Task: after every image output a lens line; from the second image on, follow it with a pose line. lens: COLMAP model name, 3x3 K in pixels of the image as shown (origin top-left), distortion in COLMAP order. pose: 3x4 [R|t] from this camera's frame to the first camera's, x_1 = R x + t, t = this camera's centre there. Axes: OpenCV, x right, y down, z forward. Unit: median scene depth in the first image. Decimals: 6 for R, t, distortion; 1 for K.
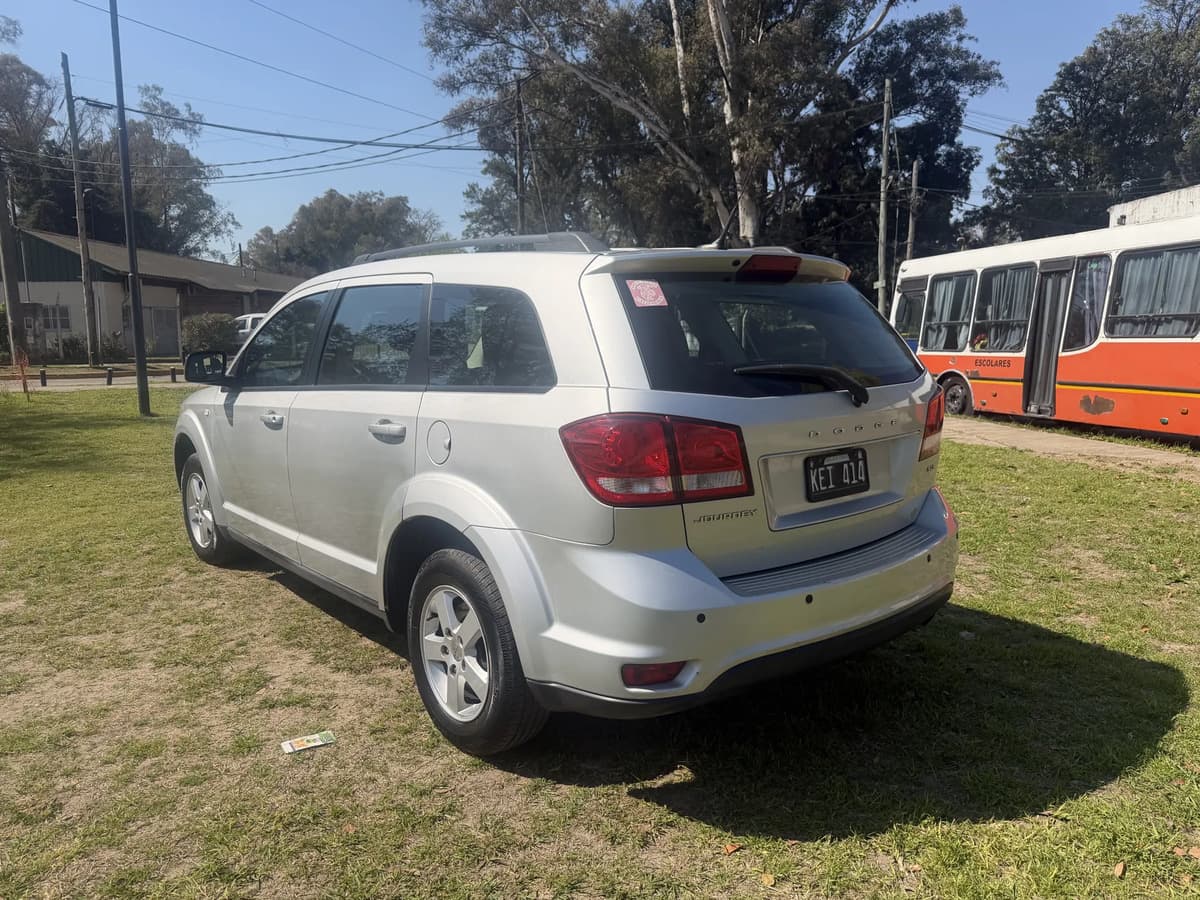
lens RADIAL K [[841.8, 0, 608.8], [0, 841.8, 449.3], [0, 0, 1]] dist [0.053282, -0.069782]
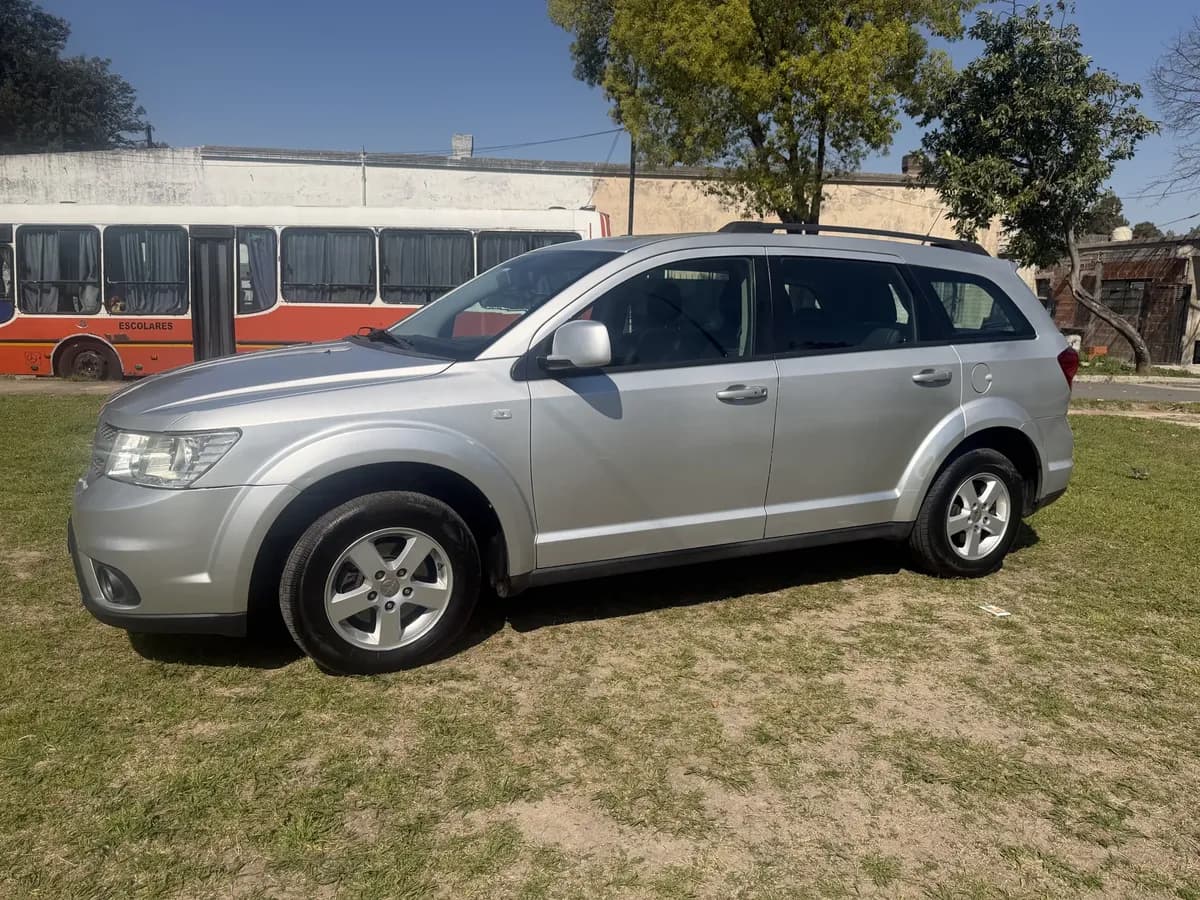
lens RADIAL K [[833.8, 0, 600.5], [0, 833.8, 449.3], [0, 0, 1]] dist [0.045838, -0.060850]
pose [[0.248294, -0.157239, 0.955838, -0.124613], [0.112022, 0.984779, 0.132900, -0.010927], [-0.962186, 0.074077, 0.262128, 0.087590]]
